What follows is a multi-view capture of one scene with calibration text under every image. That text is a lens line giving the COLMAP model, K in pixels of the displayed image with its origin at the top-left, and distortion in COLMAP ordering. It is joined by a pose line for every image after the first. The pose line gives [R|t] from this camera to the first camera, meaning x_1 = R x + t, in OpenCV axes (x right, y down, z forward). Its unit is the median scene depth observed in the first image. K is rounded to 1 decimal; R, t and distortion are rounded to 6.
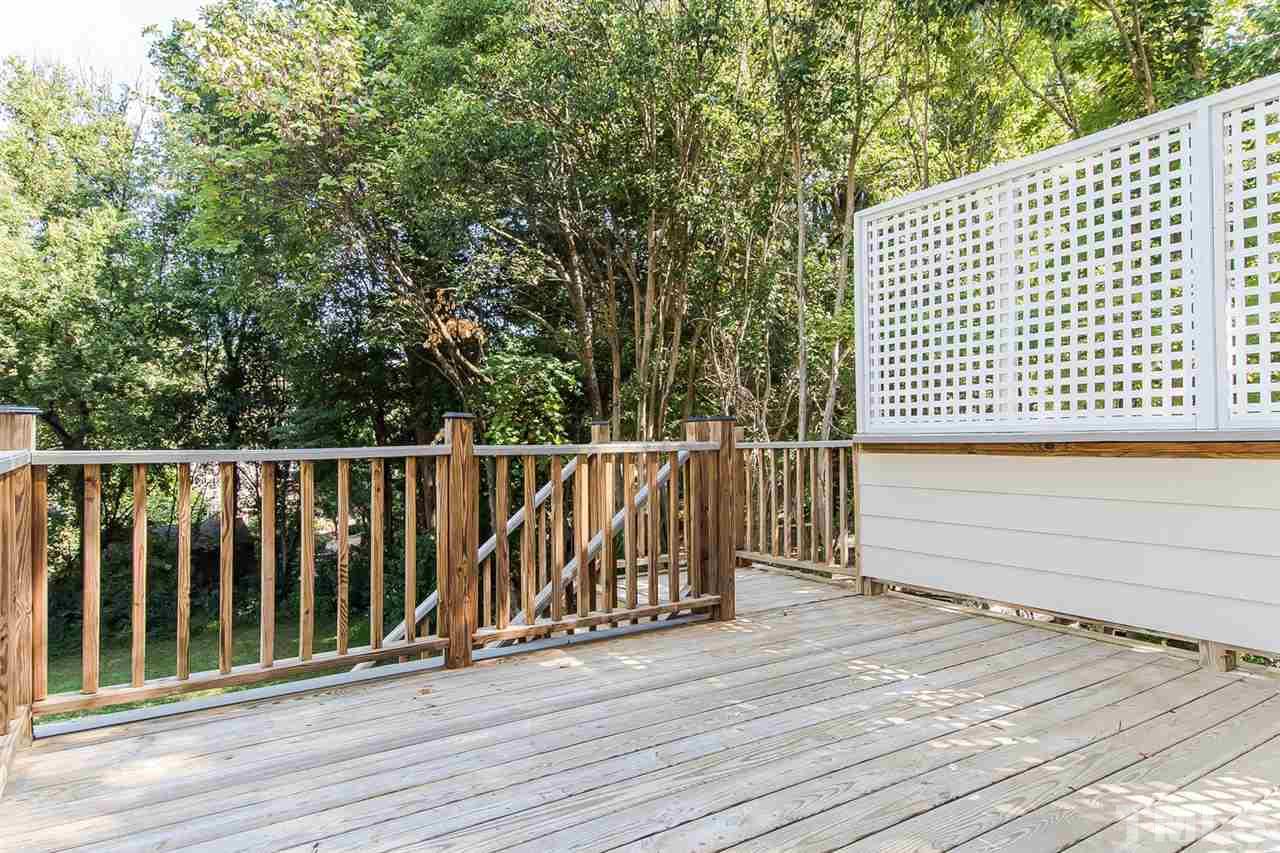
lens RADIAL K [[765.4, 0, 663.2], [0, 765.4, 437.2], [0, 0, 1]] dist [0.031803, -0.002314]
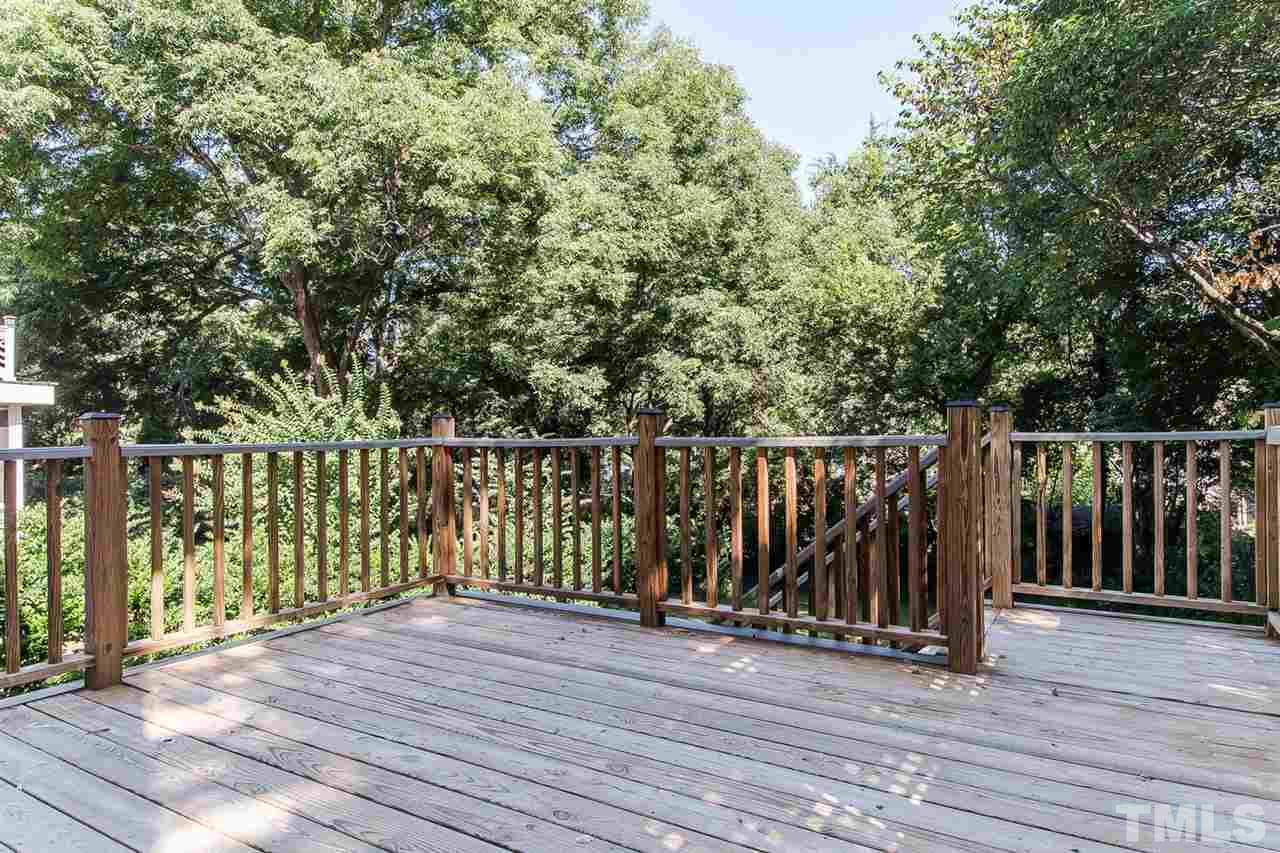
lens RADIAL K [[765.4, 0, 661.5], [0, 765.4, 433.3], [0, 0, 1]] dist [0.031803, -0.002314]
pose [[0.423537, 0.006525, -0.905855, 0.841142], [0.012240, 0.999842, 0.012925, -0.018034], [0.905796, -0.016561, 0.423390, 0.522122]]
